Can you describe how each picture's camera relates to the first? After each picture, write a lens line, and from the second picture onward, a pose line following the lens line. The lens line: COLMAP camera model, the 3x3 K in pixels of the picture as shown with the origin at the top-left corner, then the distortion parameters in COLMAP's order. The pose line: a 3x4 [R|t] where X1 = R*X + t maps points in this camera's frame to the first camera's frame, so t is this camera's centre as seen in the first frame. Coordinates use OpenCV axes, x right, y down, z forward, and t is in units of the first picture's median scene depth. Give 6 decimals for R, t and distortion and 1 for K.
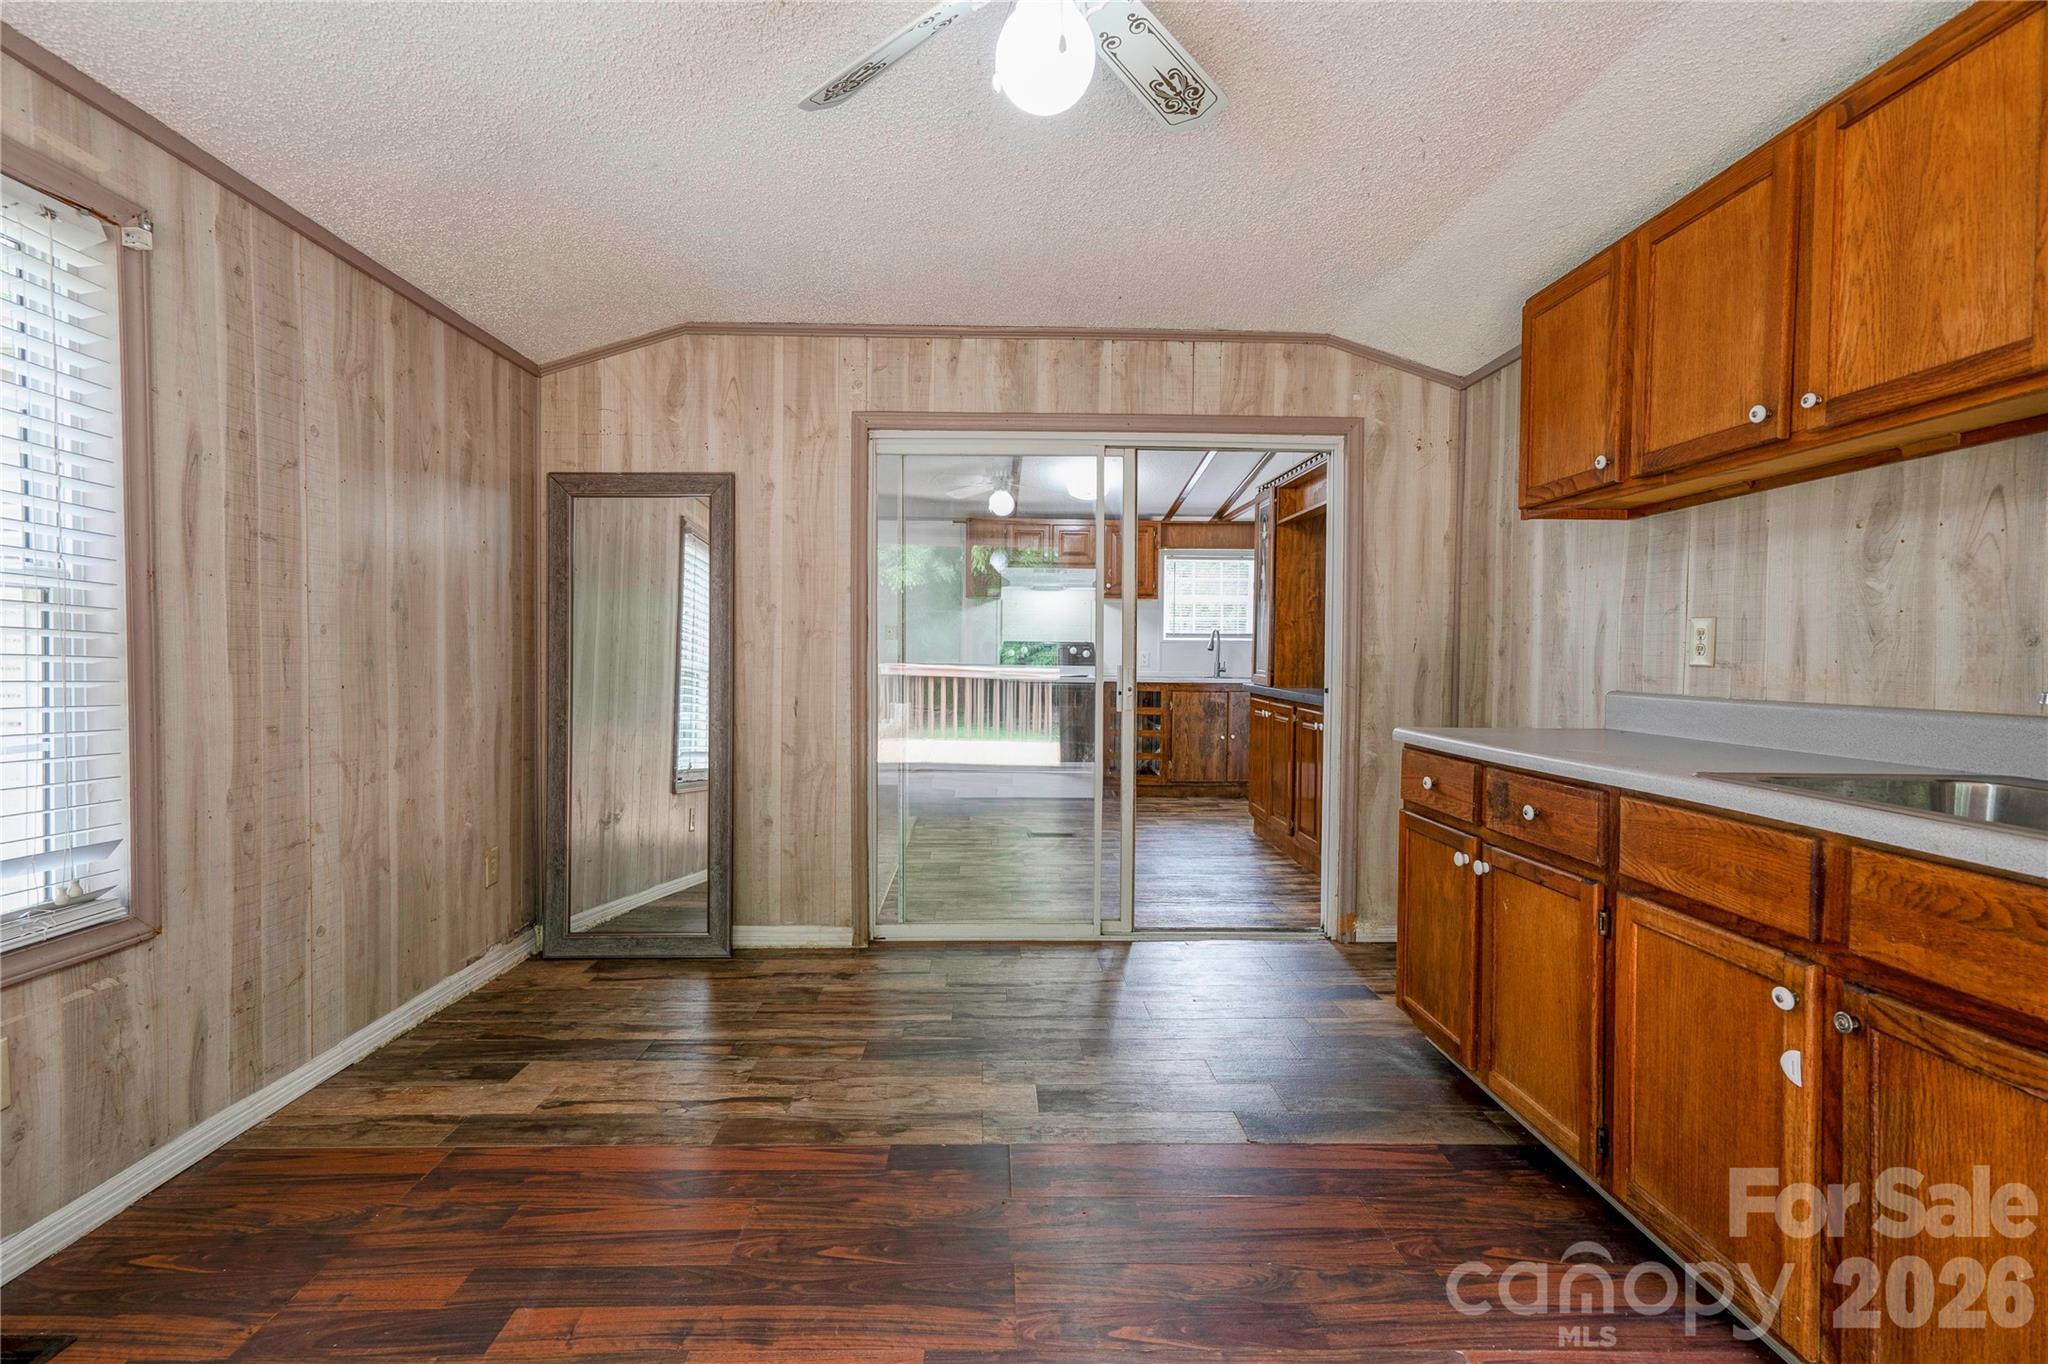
lens RADIAL K [[946.5, 0, 1010.0], [0, 946.5, 675.5], [0, 0, 1]] dist [-0.006196, 0.010591]
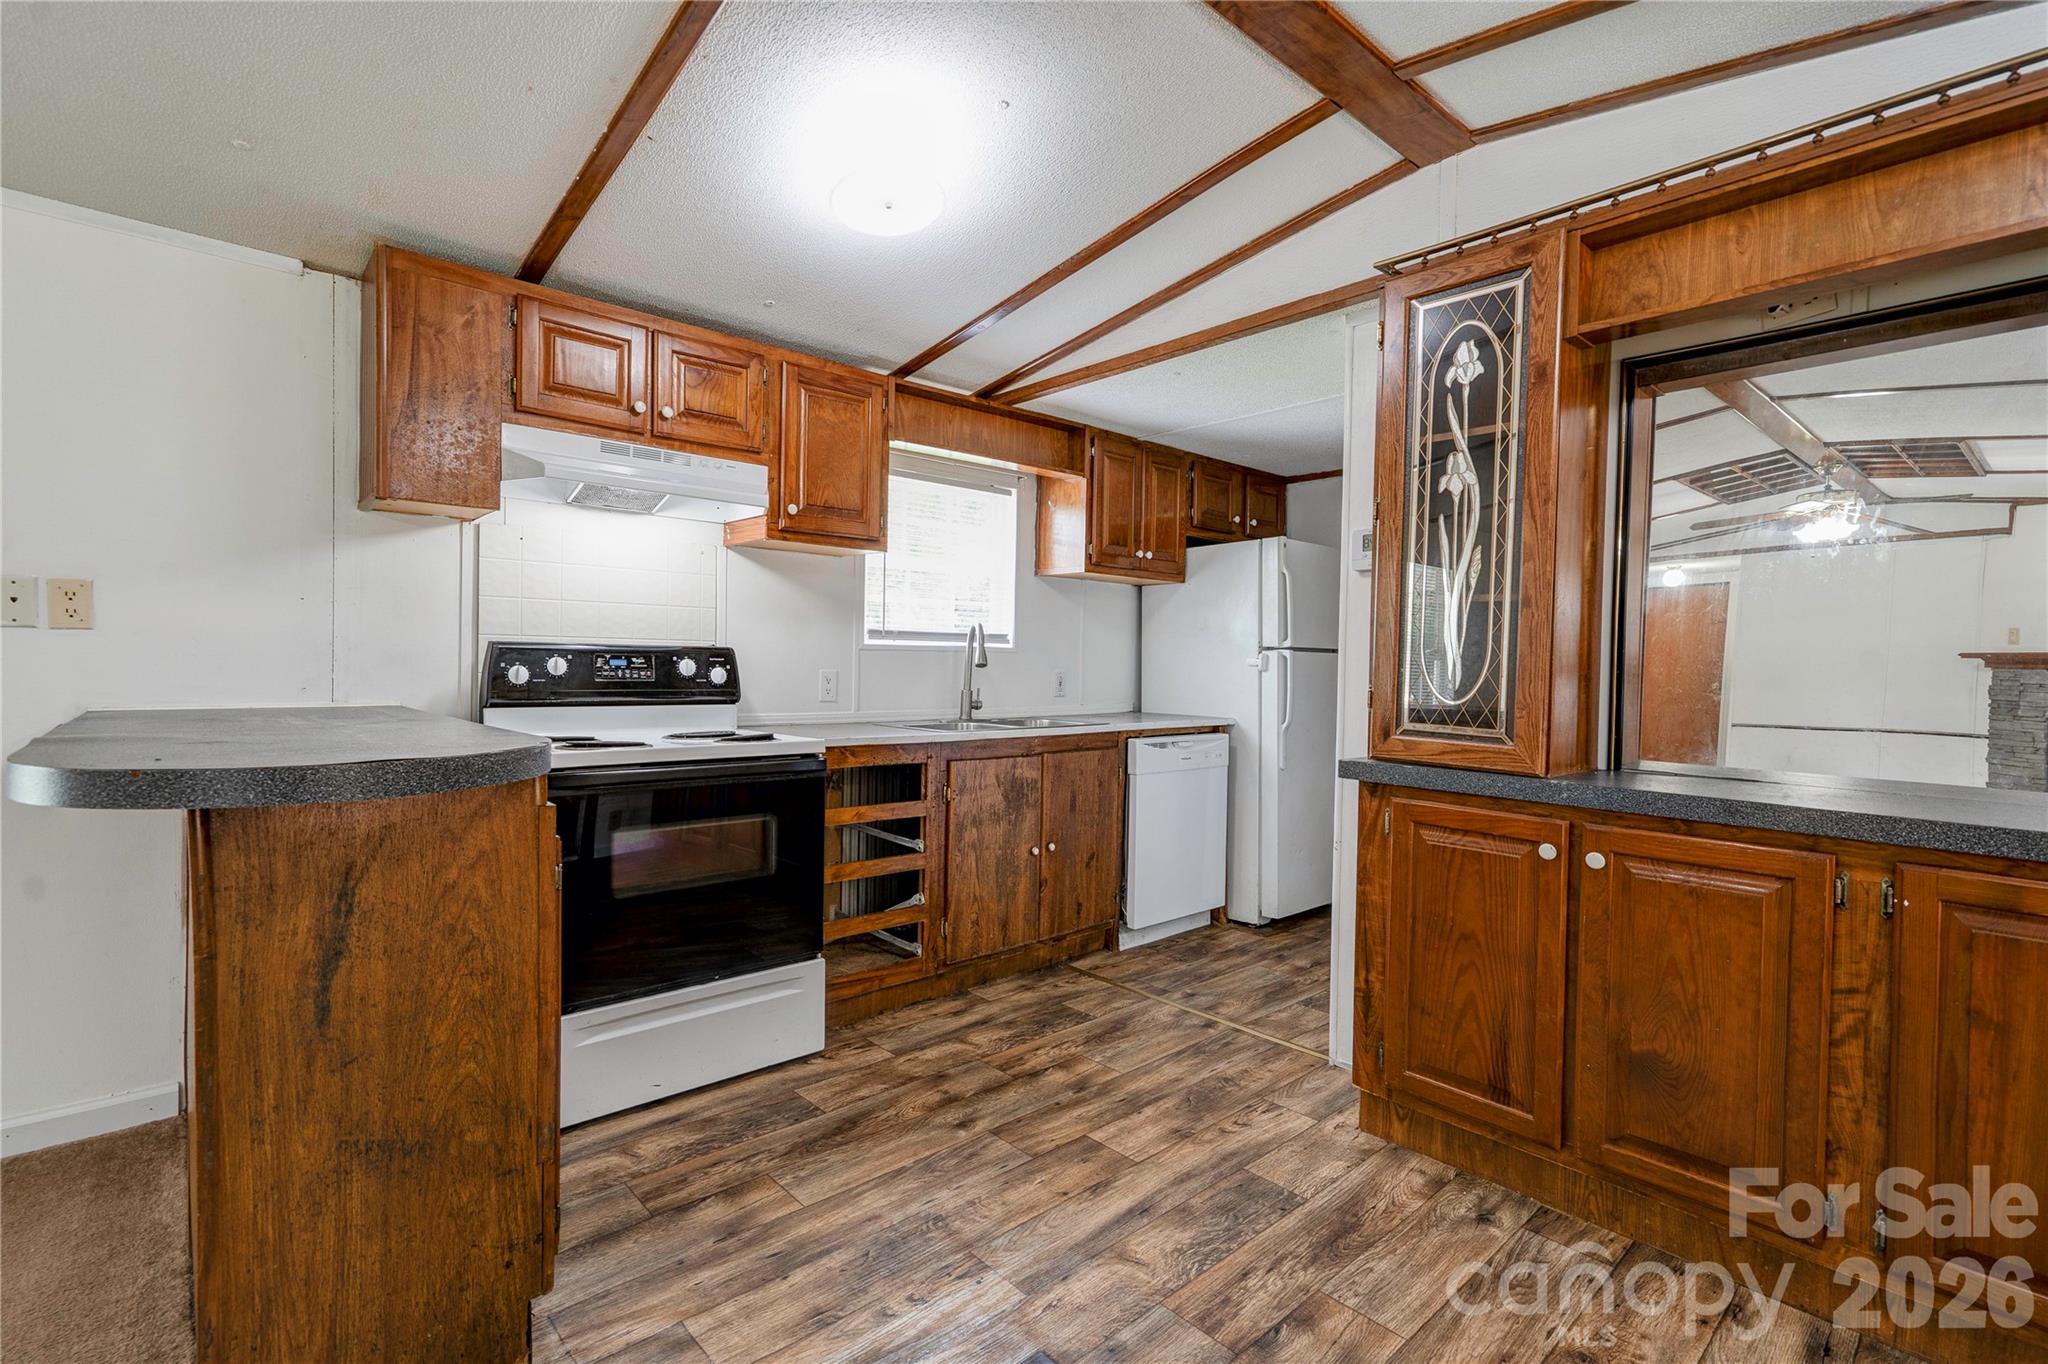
lens RADIAL K [[948.7, 0, 1020.7], [0, 948.7, 676.7], [0, 0, 1]] dist [-0.000951, 0.008829]
pose [[0.760943, -0.010359, 0.648736, -0.291858], [0.011651, 0.999929, 0.002301, -0.076085], [-0.648714, 0.005808, 0.761010, 2.106124]]
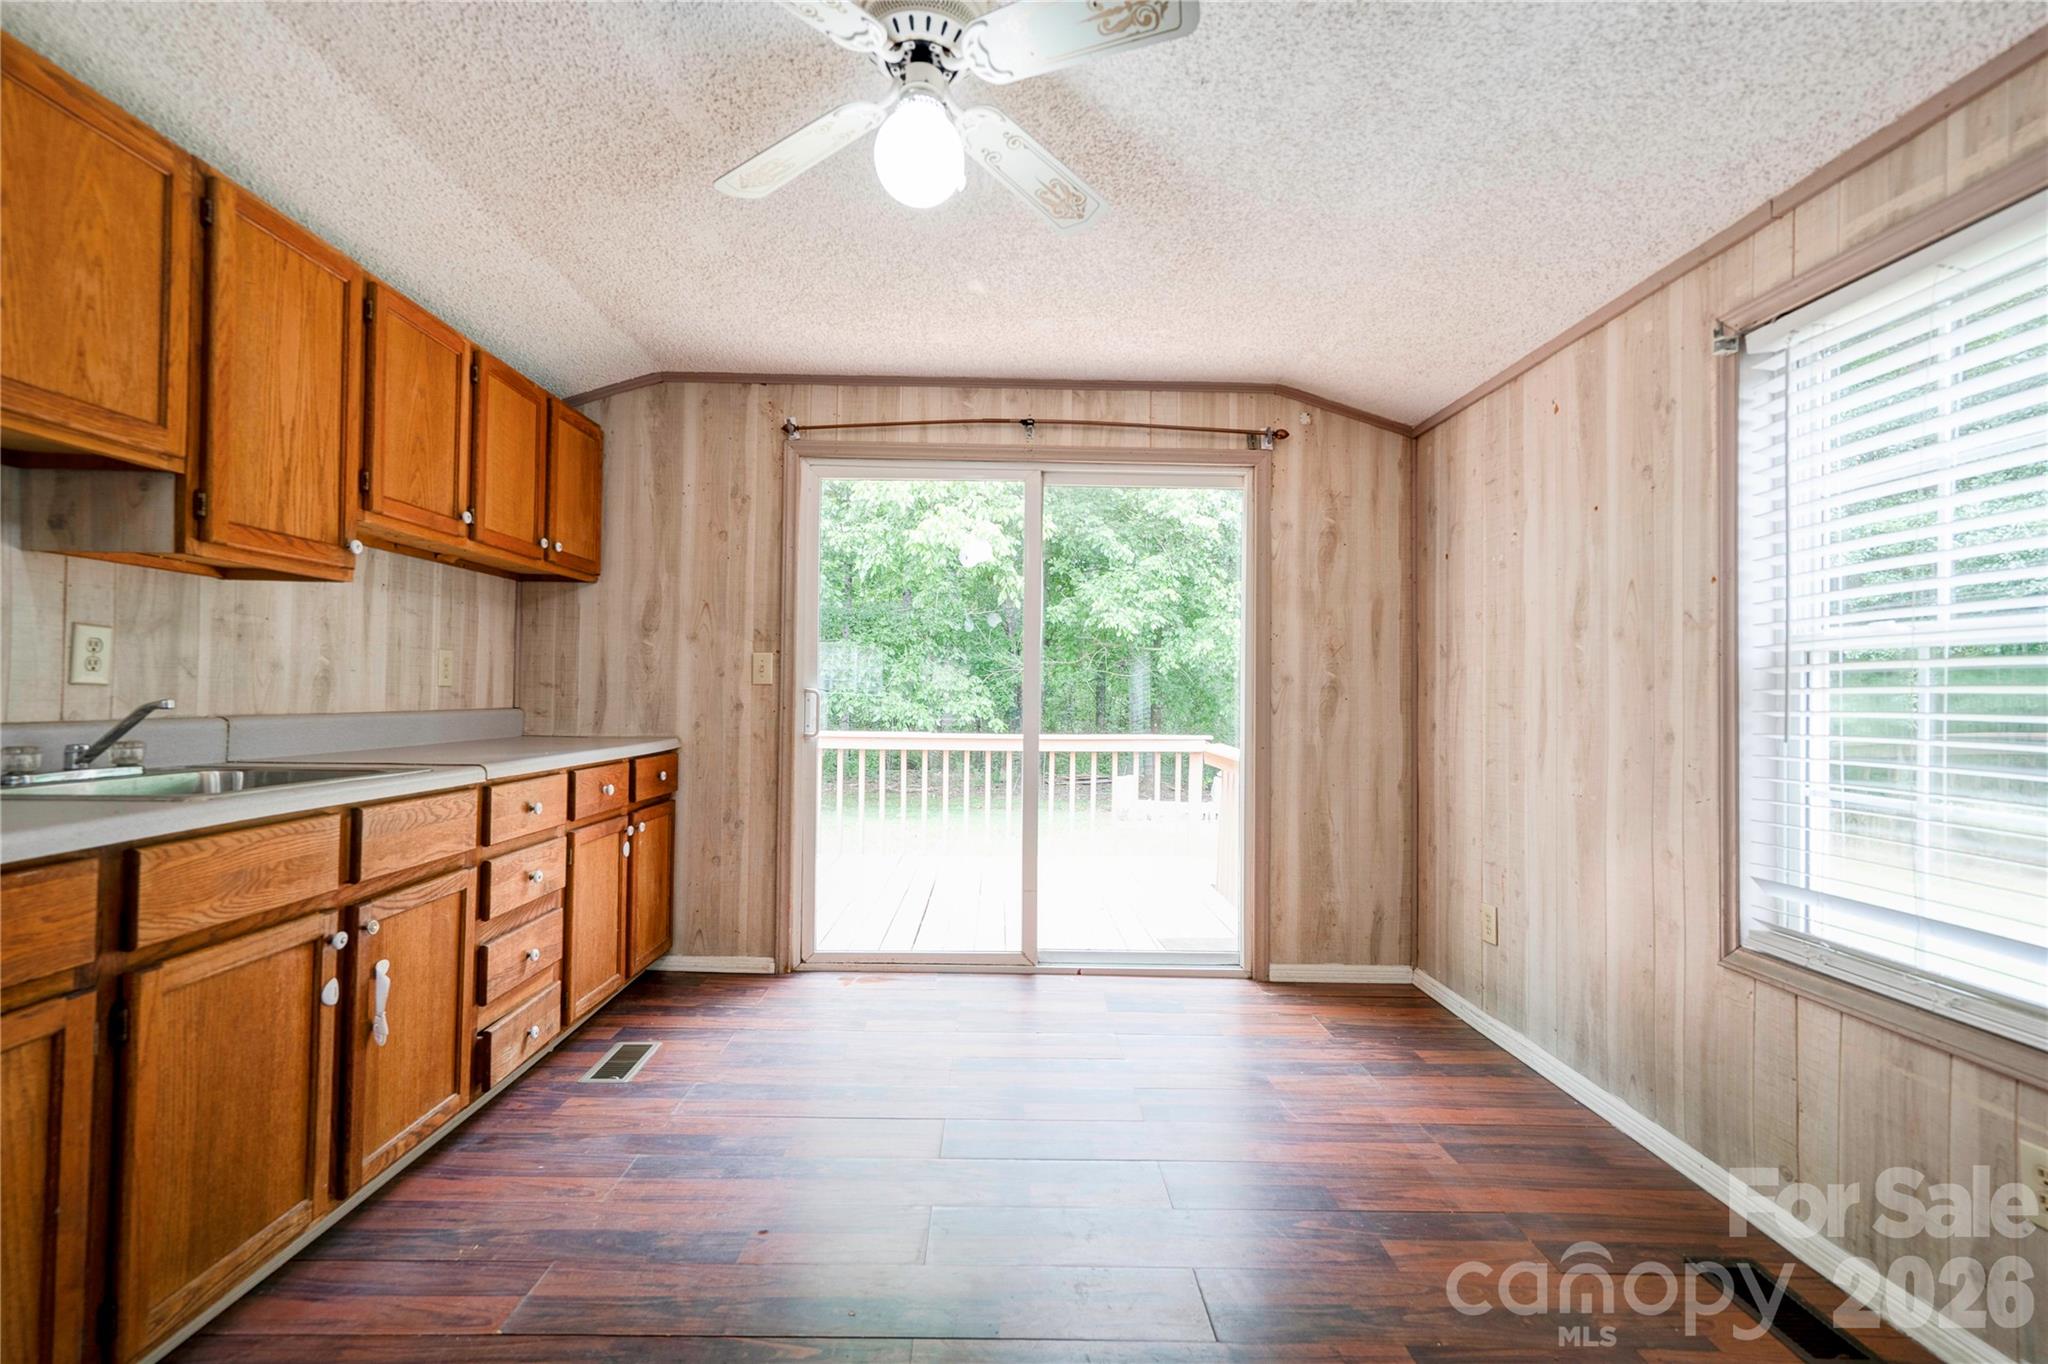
lens RADIAL K [[946.5, 0, 1010.0], [0, 946.5, 675.5], [0, 0, 1]] dist [-0.006196, 0.010591]
pose [[-0.999653, -0.024357, 0.010031, -0.063965], [-0.024302, 0.999690, 0.005477, -0.031341], [-0.010161, 0.005231, -0.999935, 1.413743]]
